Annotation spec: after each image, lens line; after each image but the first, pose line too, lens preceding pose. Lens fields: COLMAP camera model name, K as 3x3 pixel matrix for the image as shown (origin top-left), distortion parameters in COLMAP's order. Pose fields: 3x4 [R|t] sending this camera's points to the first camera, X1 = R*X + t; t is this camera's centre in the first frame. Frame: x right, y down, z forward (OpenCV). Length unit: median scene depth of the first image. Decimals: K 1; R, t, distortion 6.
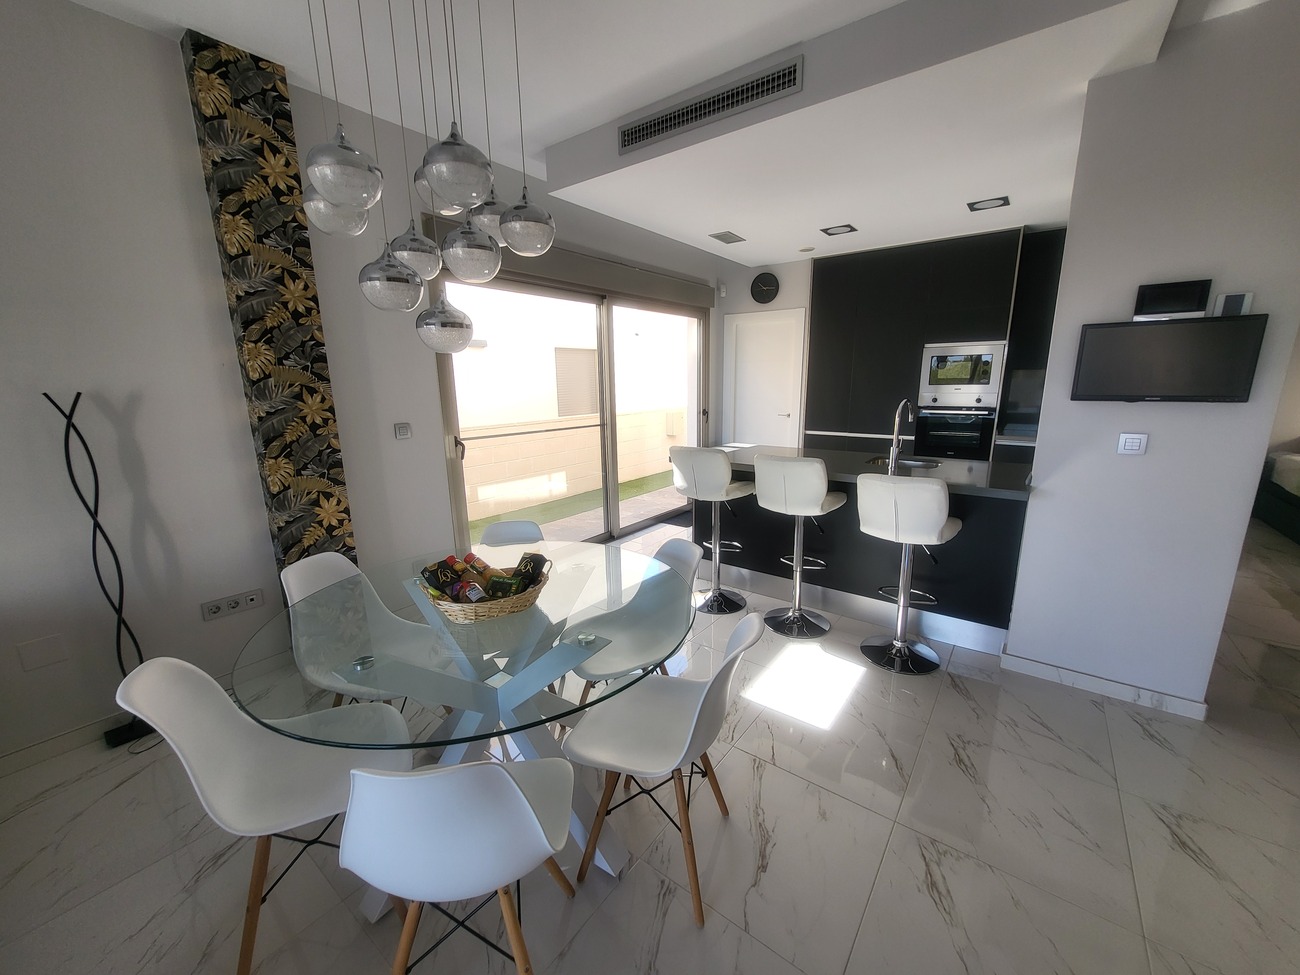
lens RADIAL K [[507.6, 0, 654.6], [0, 507.6, 492.8], [0, 0, 1]] dist [-0.000961, 0.000385]
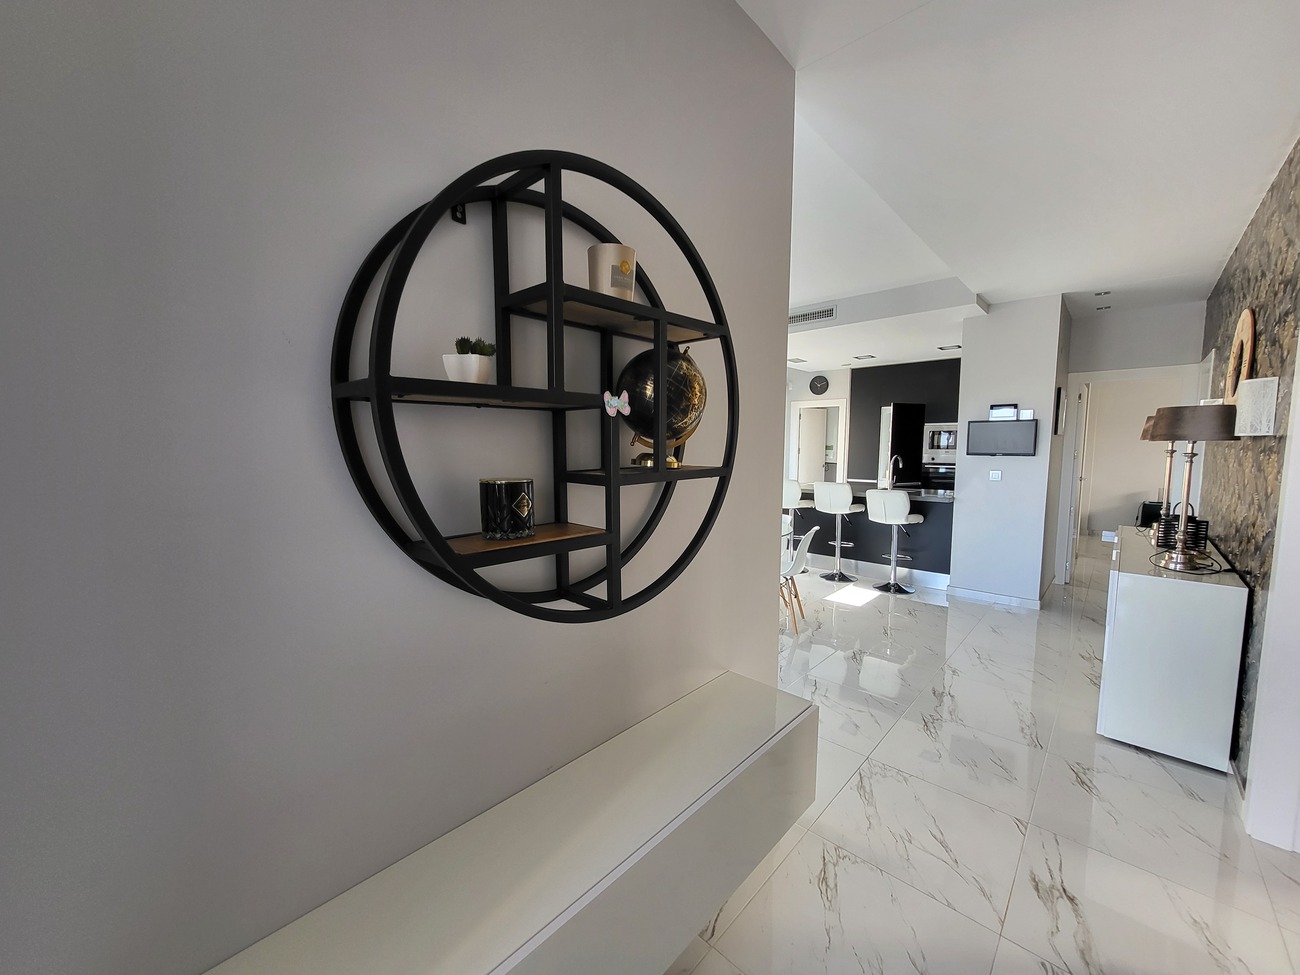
lens RADIAL K [[505.8, 0, 655.2], [0, 505.8, 491.0], [0, 0, 1]] dist [-0.000283, 0.000203]
pose [[0.994357, 0.020563, -0.104073, -0.187843], [-0.033557, 0.991628, -0.124694, 0.200412], [0.100637, 0.127483, 0.986722, -0.882762]]
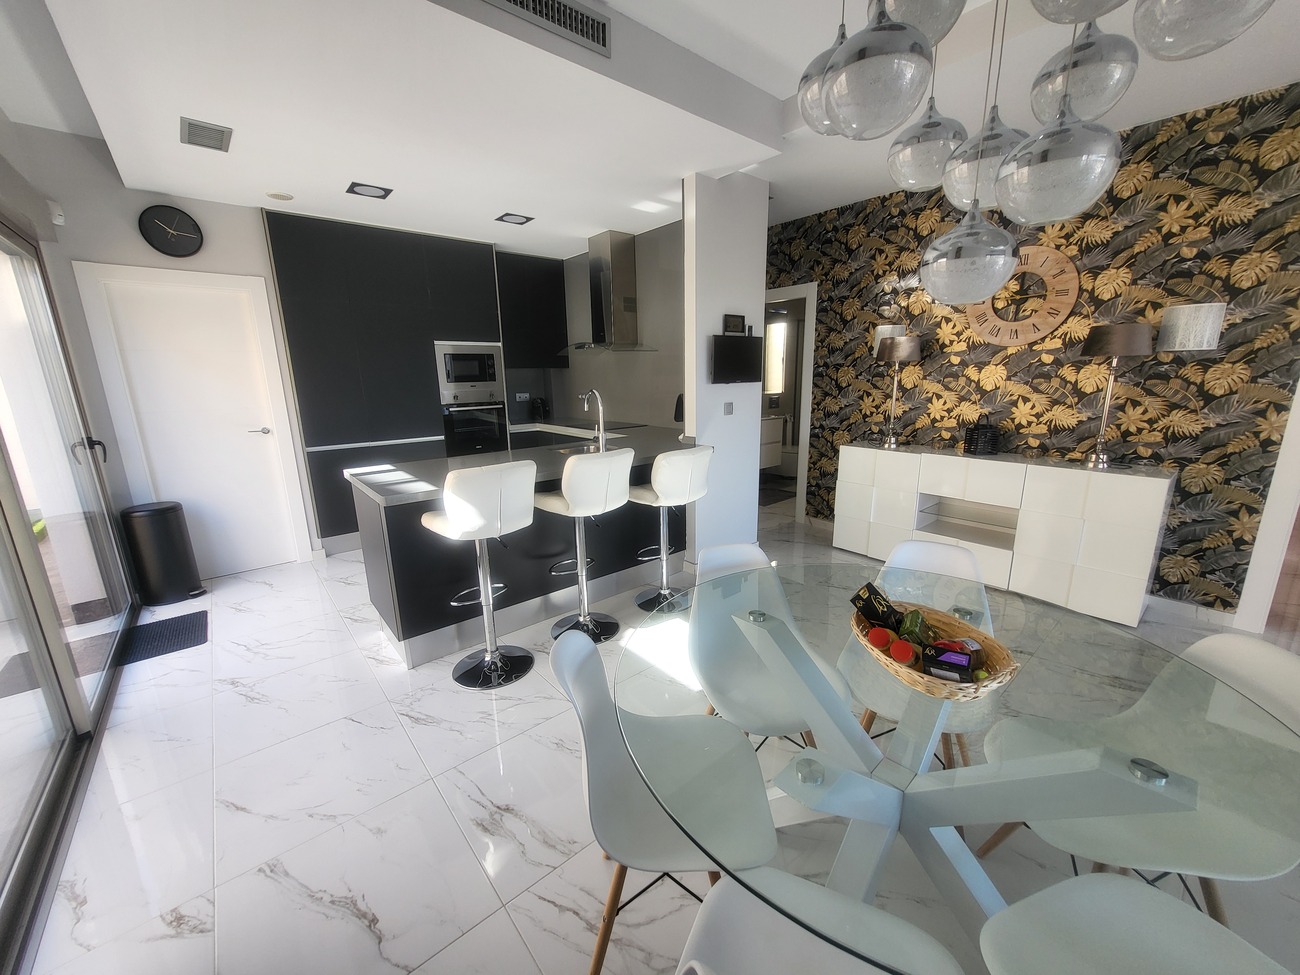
lens RADIAL K [[507.6, 0, 654.6], [0, 507.6, 492.8], [0, 0, 1]] dist [-0.000961, 0.000385]
pose [[0.216401, -0.217449, 0.951781, -0.548951], [0.229607, 0.958873, 0.166864, -0.118531], [-0.948921, 0.182426, 0.257429, 0.602551]]
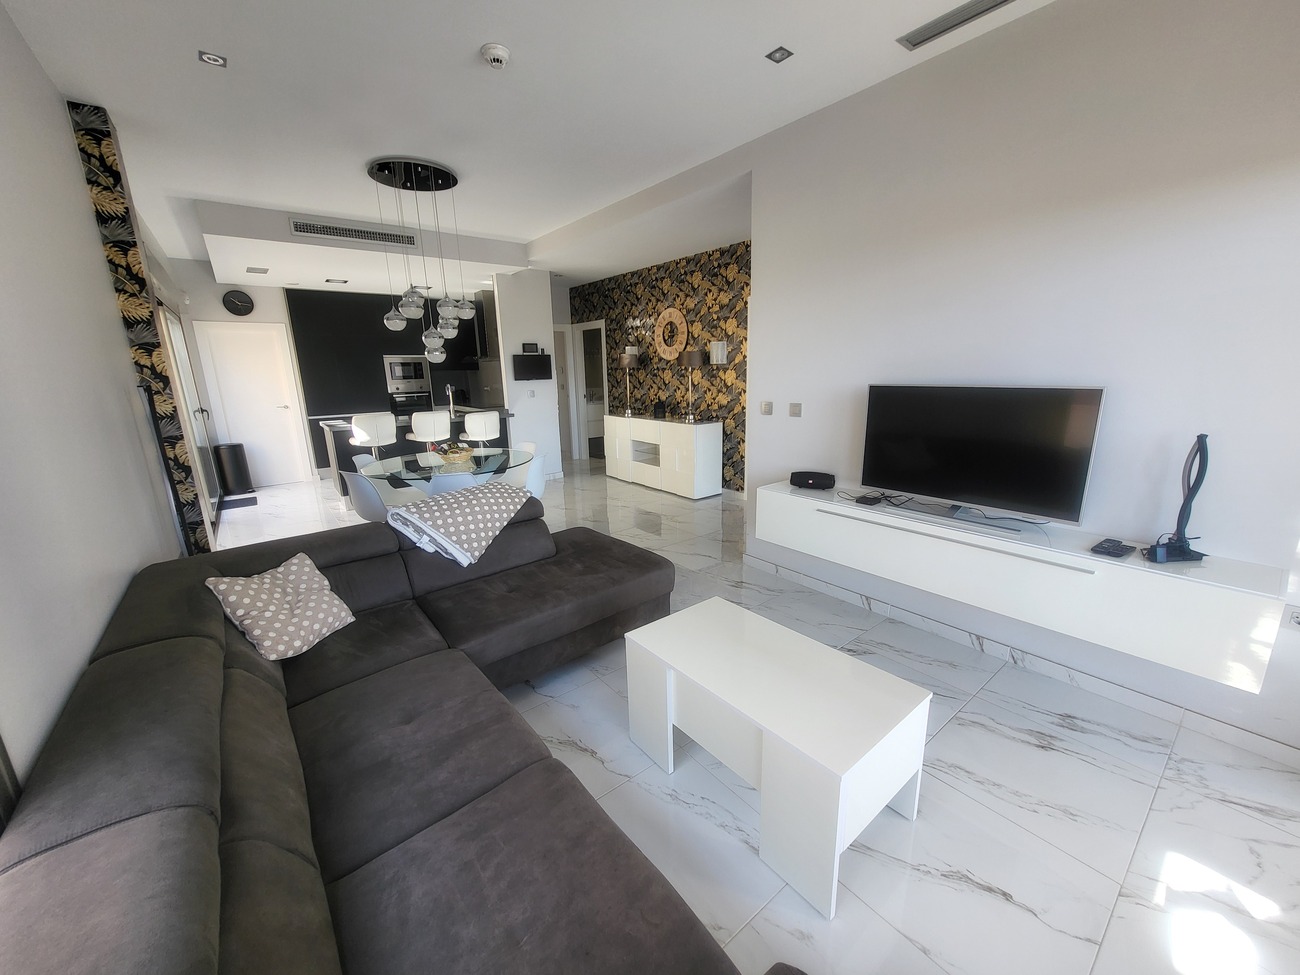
lens RADIAL K [[507.6, 0, 654.6], [0, 507.6, 492.8], [0, 0, 1]] dist [-0.000961, 0.000385]
pose [[0.256917, -0.224984, 0.939881, -1.343417], [0.230323, 0.958757, 0.166543, 0.097301], [-0.938587, 0.173689, 0.298140, -0.366994]]
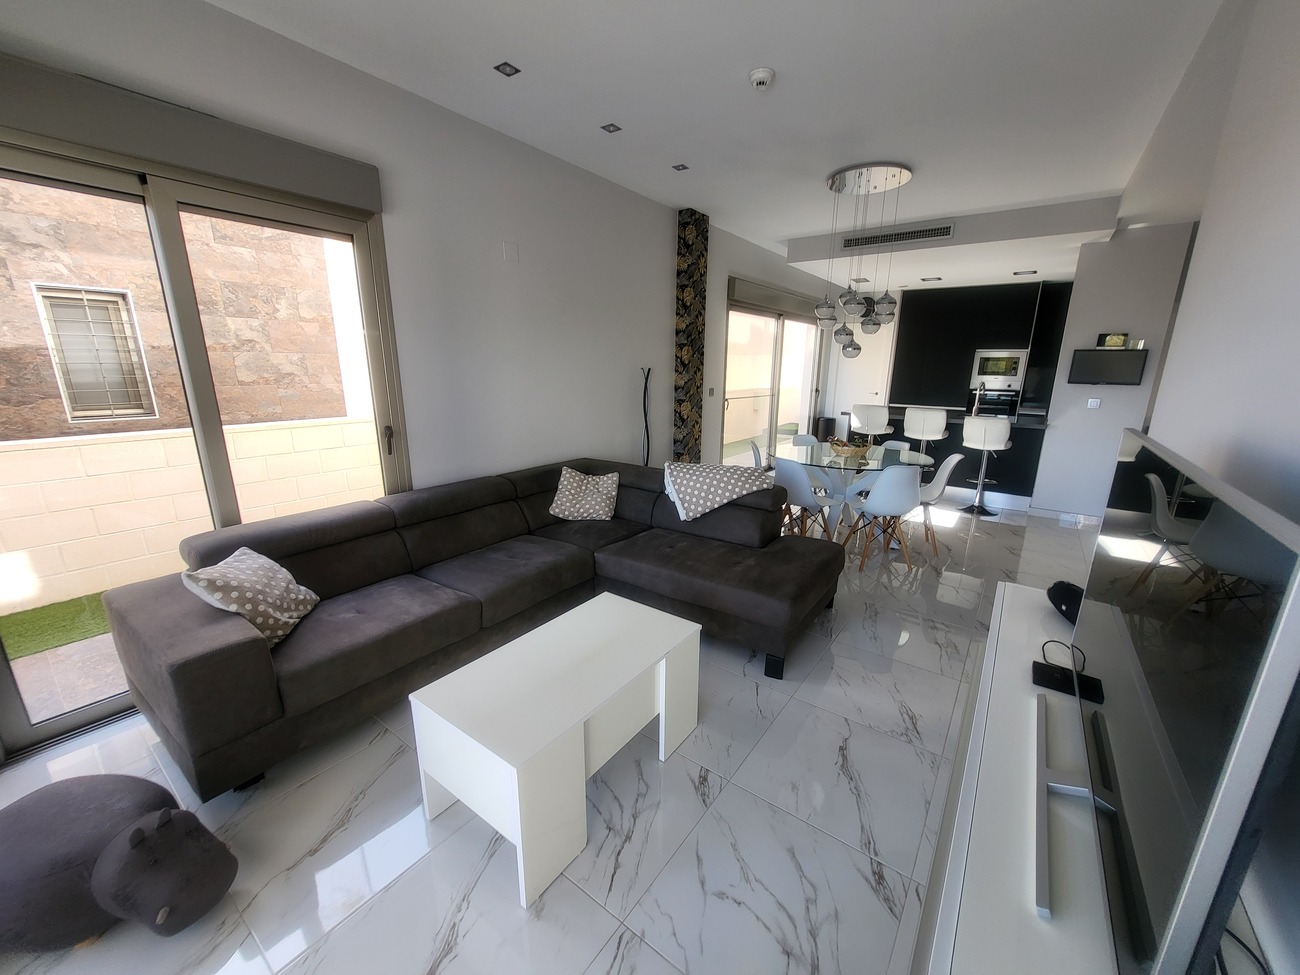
lens RADIAL K [[505.8, 0, 655.2], [0, 505.8, 491.0], [0, 0, 1]] dist [-0.000283, 0.000203]
pose [[0.999629, 0.022327, 0.015627, -0.727582], [-0.022730, 0.999400, 0.026139, 0.195937], [-0.015034, -0.026484, 0.999536, -0.863610]]
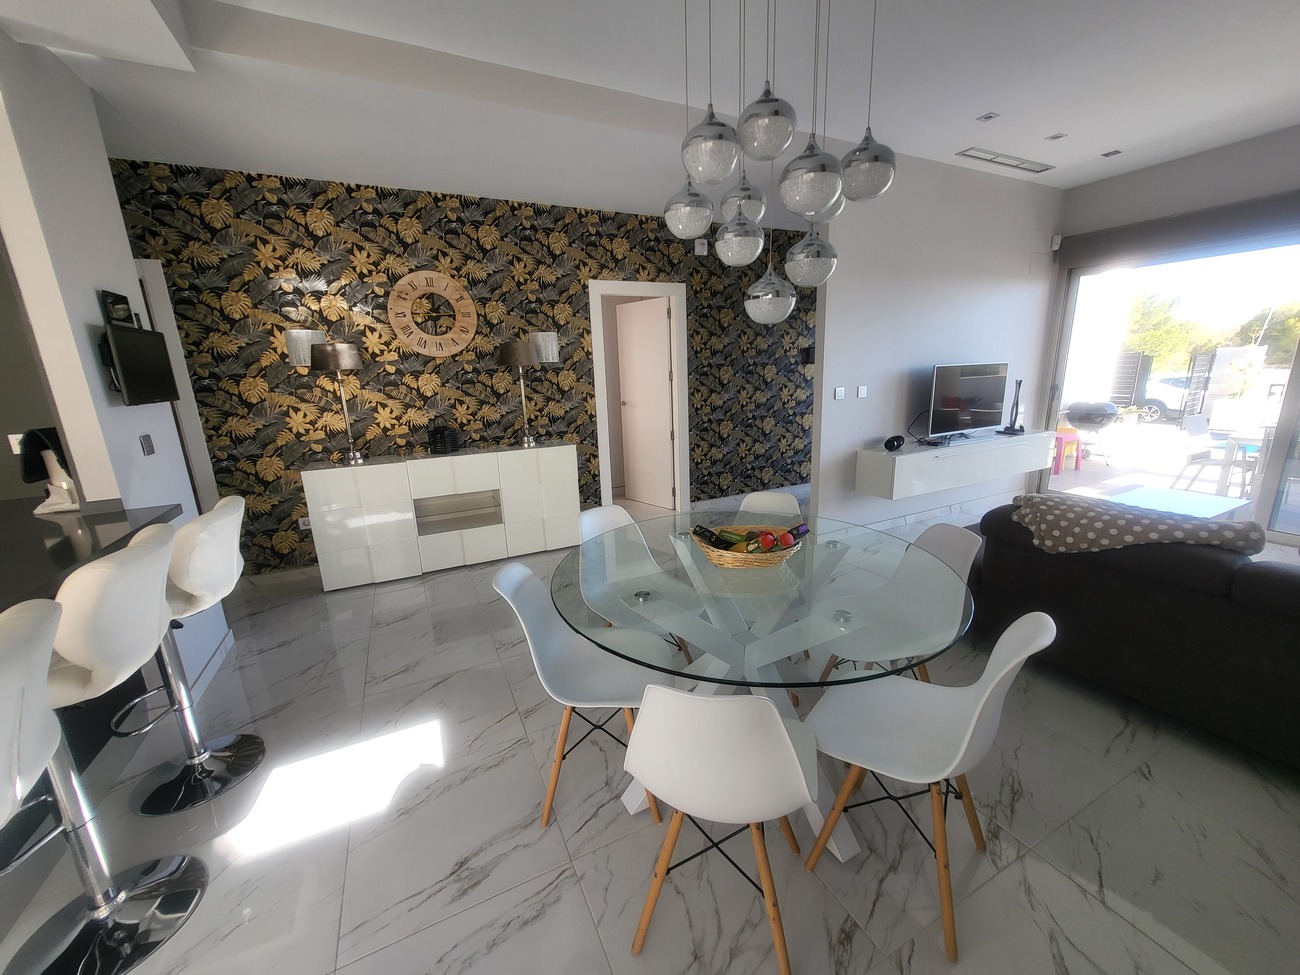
lens RADIAL K [[510.7, 0, 658.7], [0, 510.7, 490.9], [0, 0, 1]] dist [0.001000, -0.000008]
pose [[-0.891214, -0.071055, 0.447984, -0.342855], [0.140041, 0.896299, 0.420758, -0.221228], [-0.431424, 0.437721, -0.788843, 1.004500]]
